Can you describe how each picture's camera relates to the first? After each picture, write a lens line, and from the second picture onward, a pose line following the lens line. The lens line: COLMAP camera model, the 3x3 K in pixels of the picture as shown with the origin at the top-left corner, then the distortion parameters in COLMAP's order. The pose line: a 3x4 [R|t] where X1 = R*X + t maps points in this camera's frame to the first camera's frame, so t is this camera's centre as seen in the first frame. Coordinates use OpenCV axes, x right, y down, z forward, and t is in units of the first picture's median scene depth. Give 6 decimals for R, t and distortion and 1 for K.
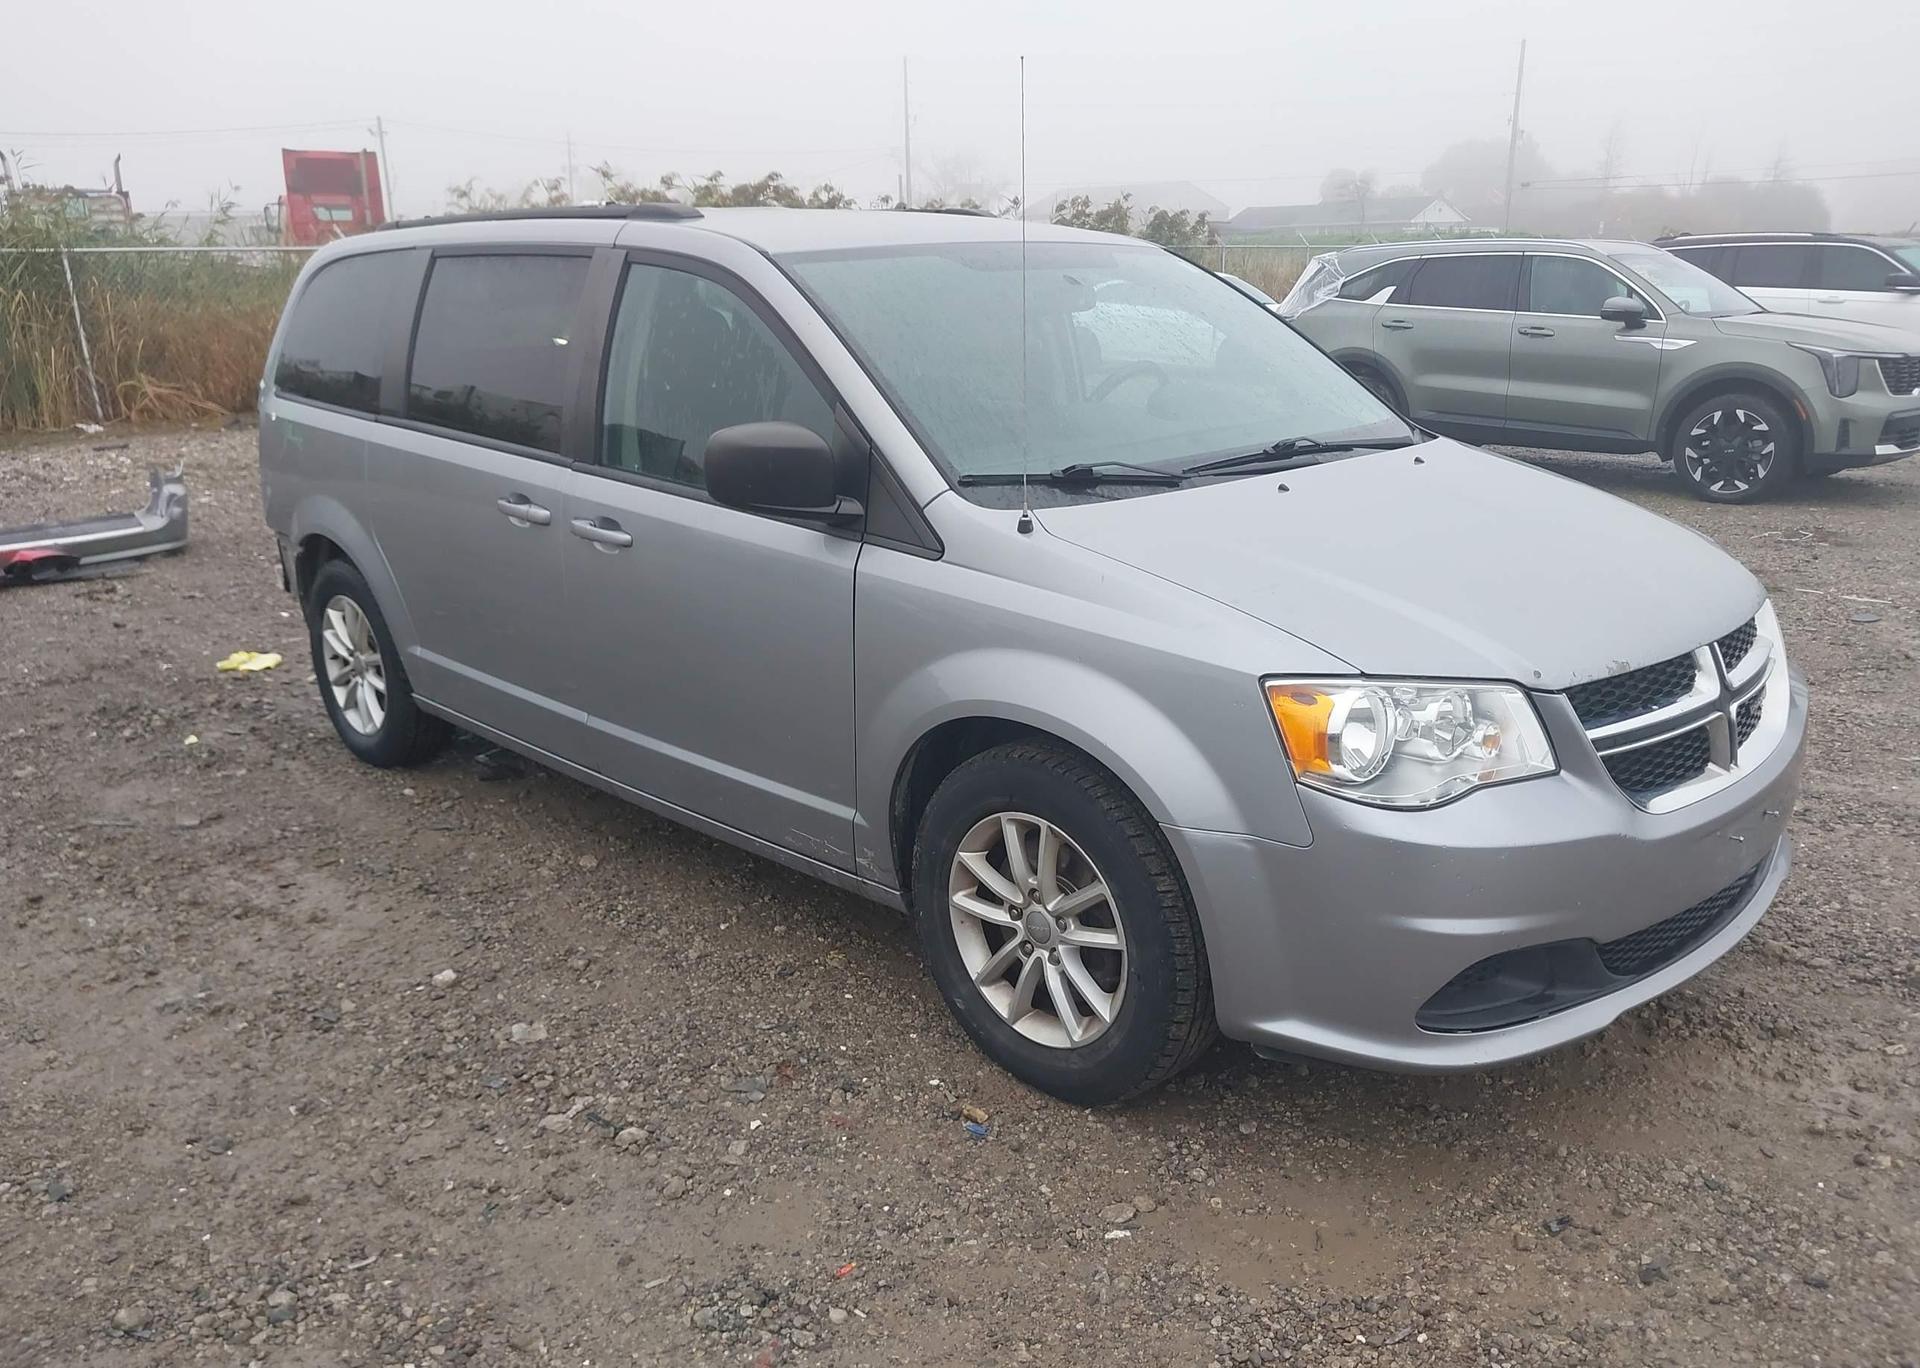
lens RADIAL K [[1573.8, 0, 960.0], [0, 1573.8, 684.0], [0, 0, 1]] dist [0.014864, -0.021848]
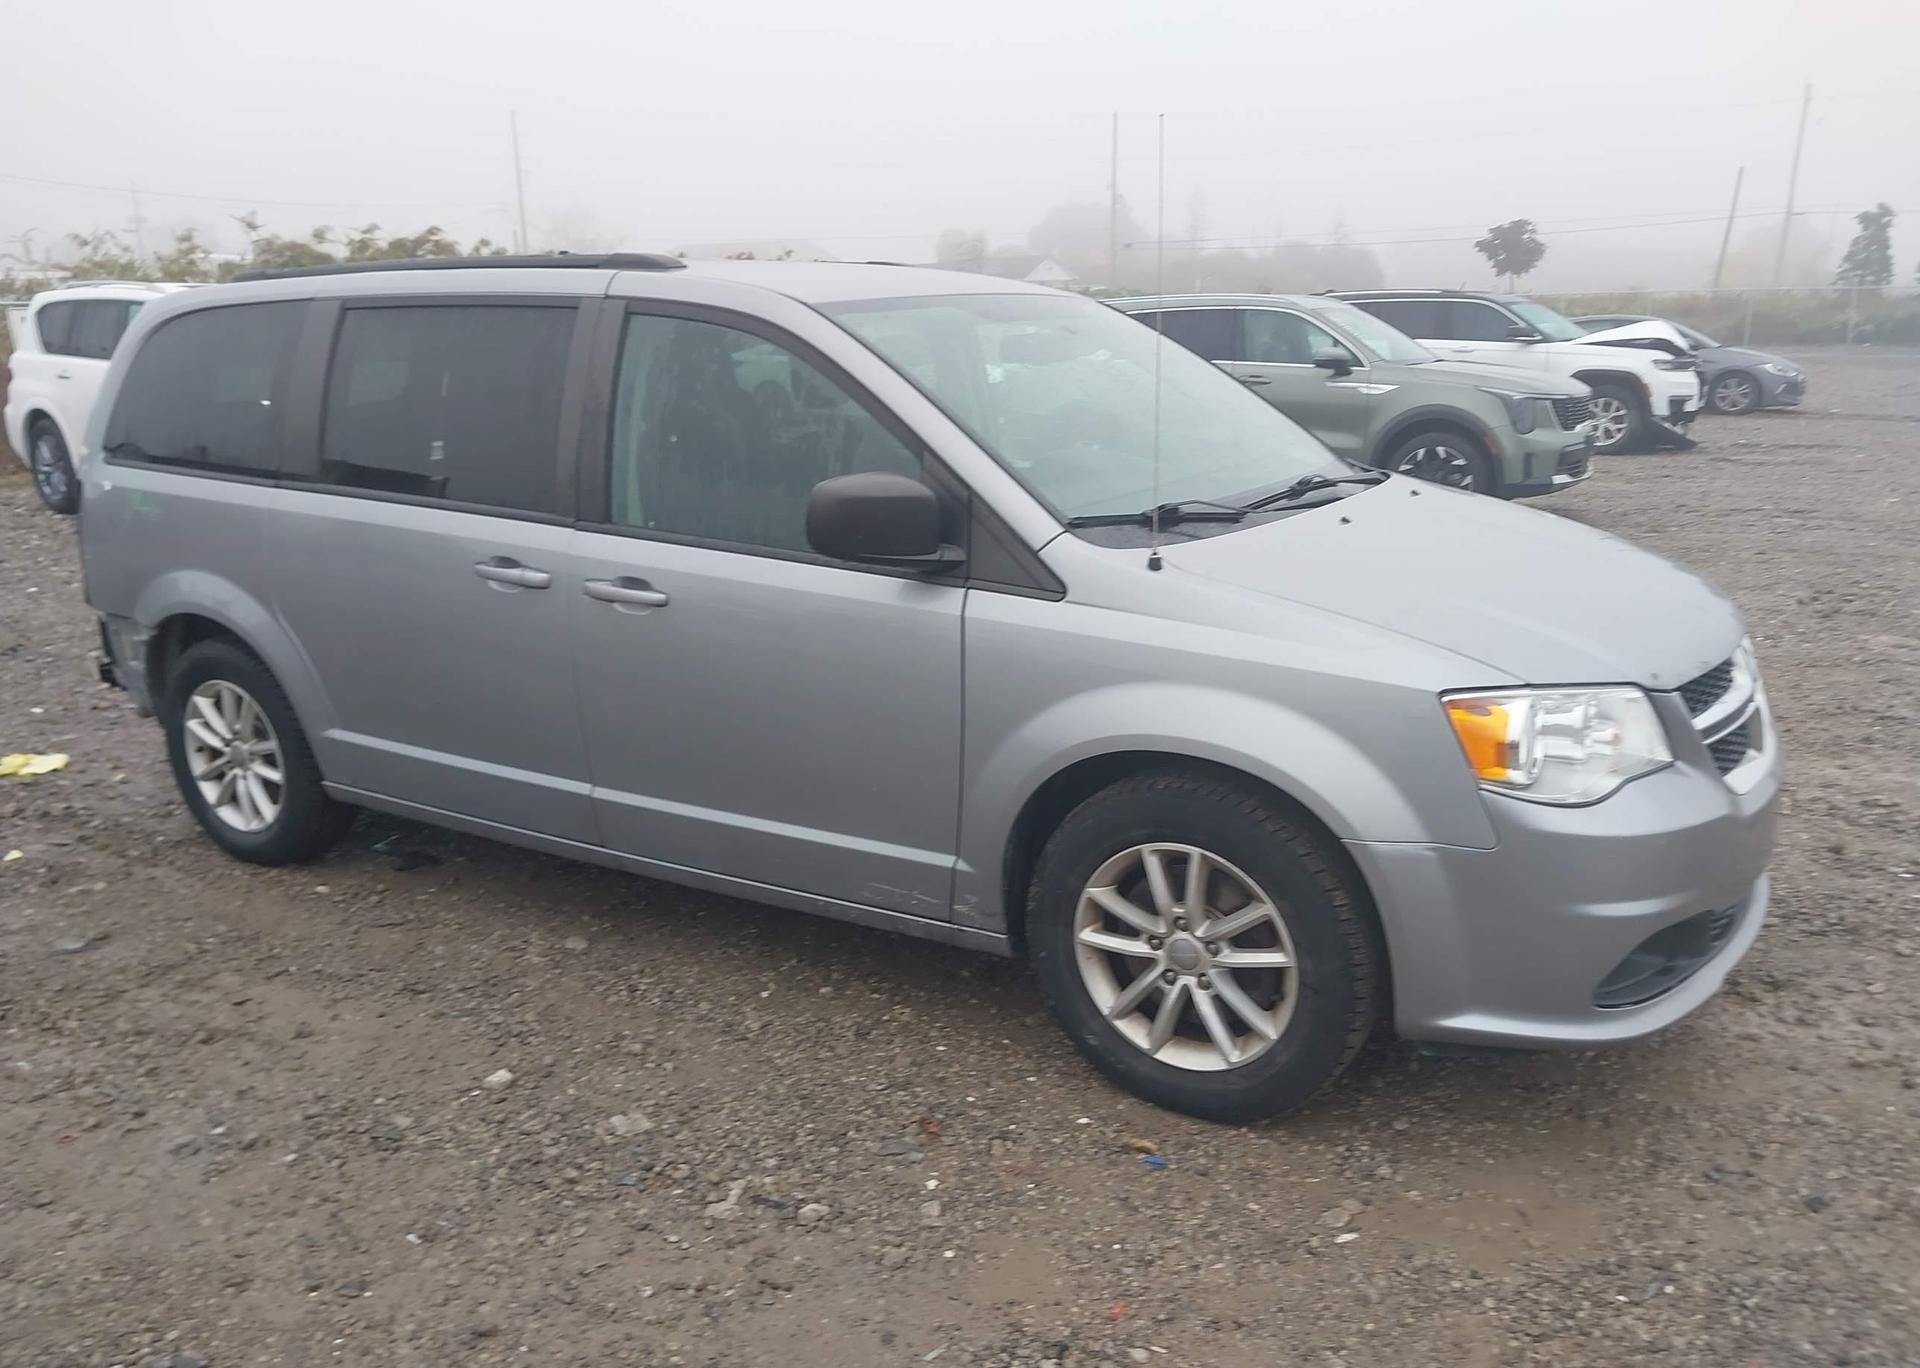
lens RADIAL K [[1573.8, 0, 960.0], [0, 1573.8, 684.0], [0, 0, 1]] dist [0.014864, -0.021848]
pose [[0.969751, -0.058096, 0.237084, -0.298260], [0.066116, 0.997473, -0.026013, -0.003309], [-0.234973, 0.040901, 0.971141, 0.030645]]
